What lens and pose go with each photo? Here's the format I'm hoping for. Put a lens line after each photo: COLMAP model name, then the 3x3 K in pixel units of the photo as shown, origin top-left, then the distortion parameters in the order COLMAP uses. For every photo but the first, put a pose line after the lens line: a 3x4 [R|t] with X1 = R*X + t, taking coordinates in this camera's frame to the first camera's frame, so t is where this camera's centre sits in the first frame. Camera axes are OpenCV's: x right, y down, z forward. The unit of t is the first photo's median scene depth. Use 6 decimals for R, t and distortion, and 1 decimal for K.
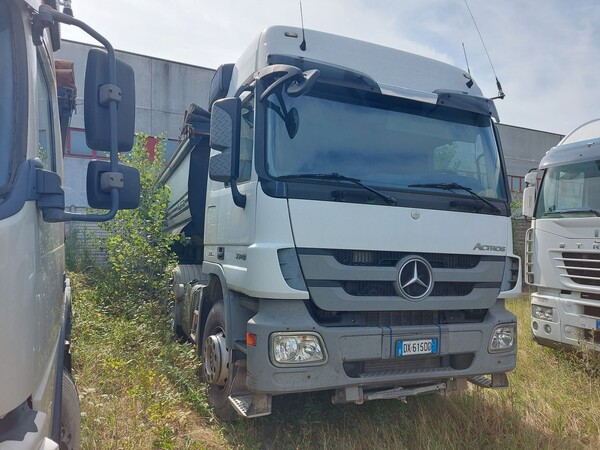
lens RADIAL K [[432.2, 0, 297.2], [0, 432.2, 229.0], [0, 0, 1]] dist [0.073124, -0.034316]
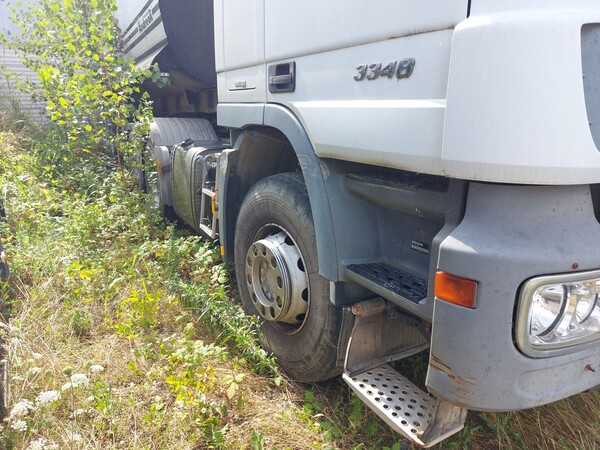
lens RADIAL K [[432.2, 0, 299.2], [0, 432.2, 229.7], [0, 0, 1]] dist [0.073124, -0.034316]
pose [[0.995459, -0.039238, 0.086733, -0.183172], [0.009724, 0.948248, 0.317381, 0.055136], [-0.094698, -0.315096, 0.944323, 0.450304]]
